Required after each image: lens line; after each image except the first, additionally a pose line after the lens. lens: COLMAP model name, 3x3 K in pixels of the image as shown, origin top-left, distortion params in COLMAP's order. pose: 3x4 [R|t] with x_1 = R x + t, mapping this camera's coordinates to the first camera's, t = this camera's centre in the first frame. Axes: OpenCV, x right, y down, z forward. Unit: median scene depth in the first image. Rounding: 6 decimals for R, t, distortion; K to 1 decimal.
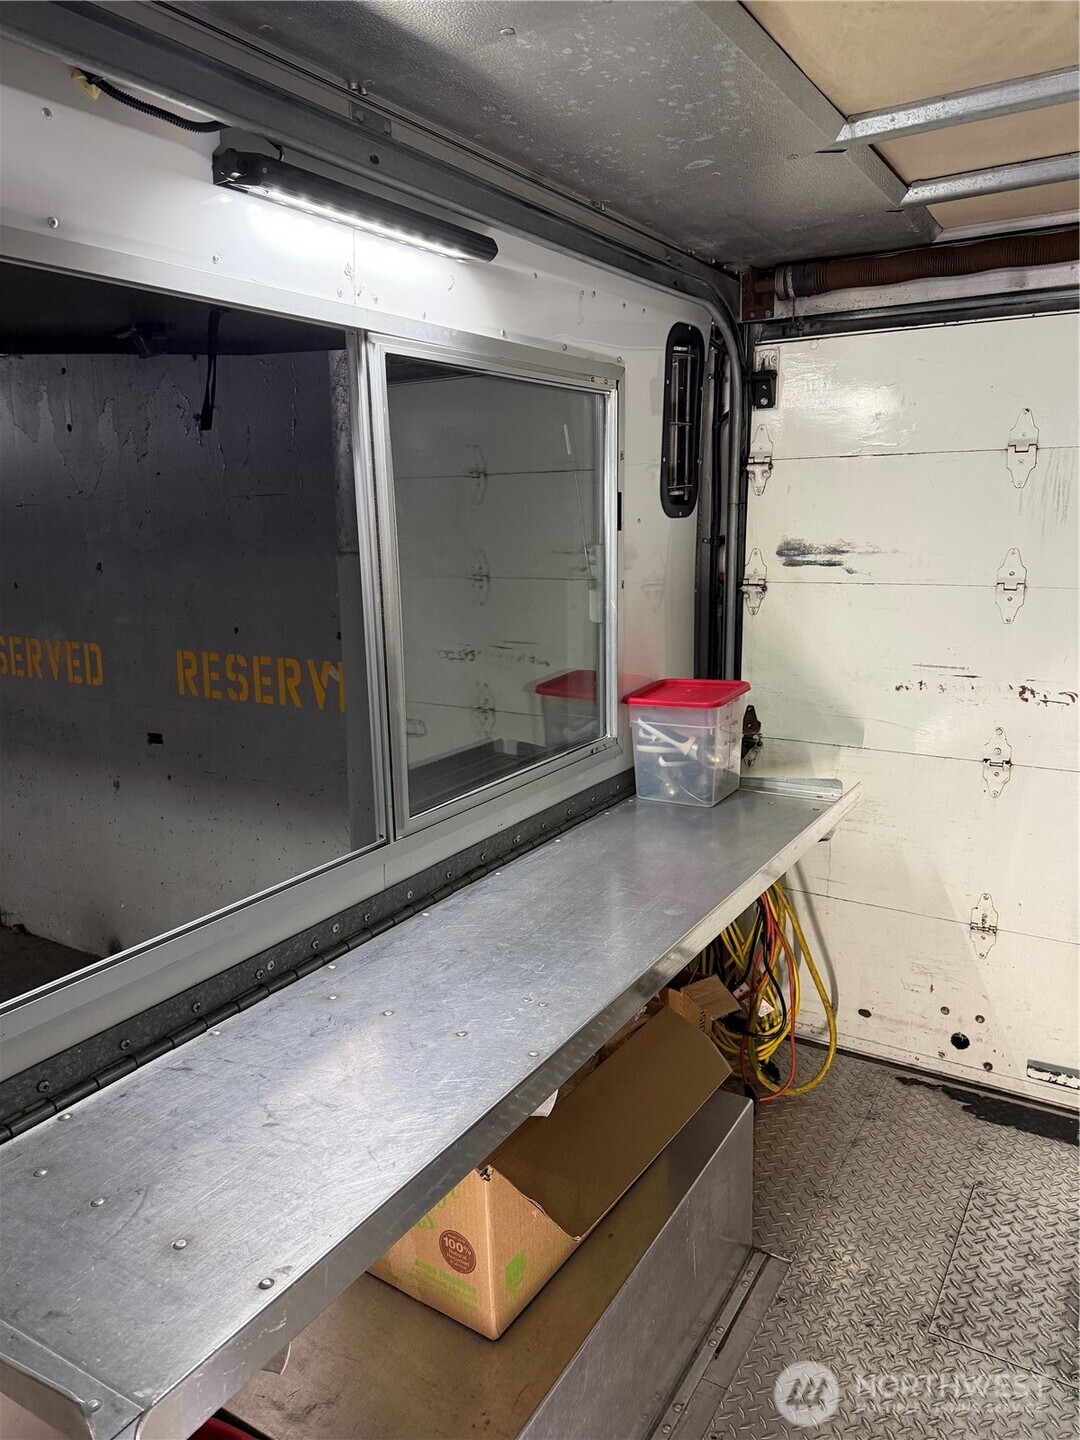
lens RADIAL K [[1022.0, 0, 542.0], [0, 1022.0, 719.9], [0, 0, 1]] dist [0.006036, -0.003495]
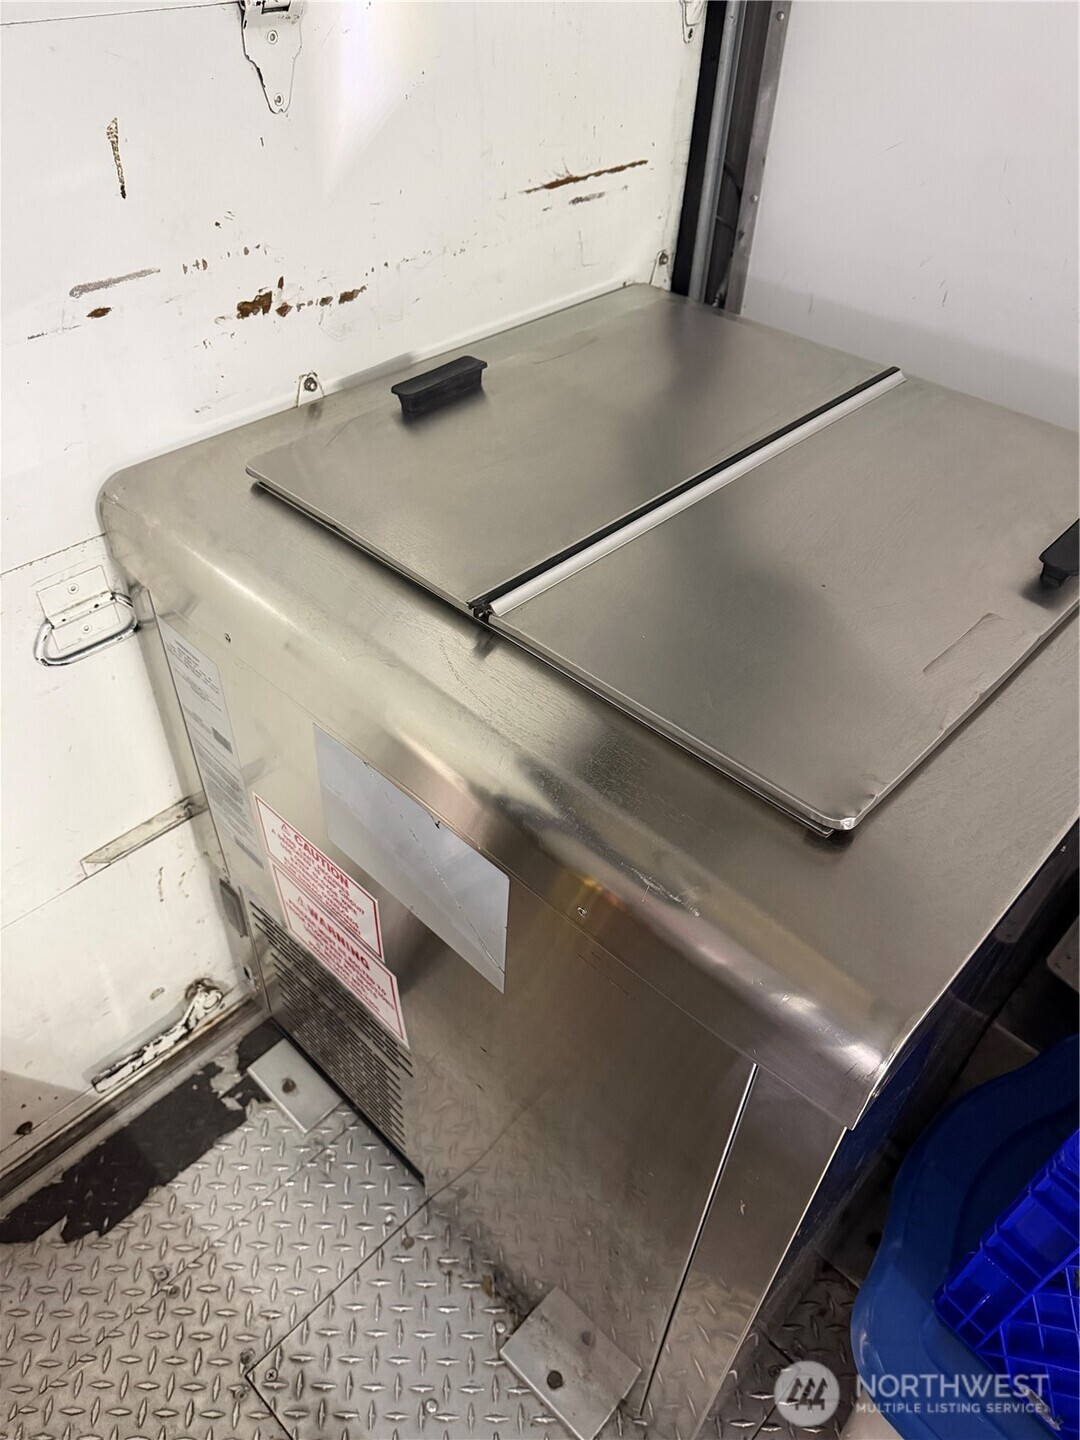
lens RADIAL K [[1022.0, 0, 539.8], [0, 1022.0, 720.3], [0, 0, 1]] dist [0.006036, -0.003495]
pose [[0.208824, -0.641016, 0.738574, 0.252651], [0.158582, 0.767424, 0.621218, -0.124923], [-0.965010, -0.012600, 0.261910, 0.651577]]
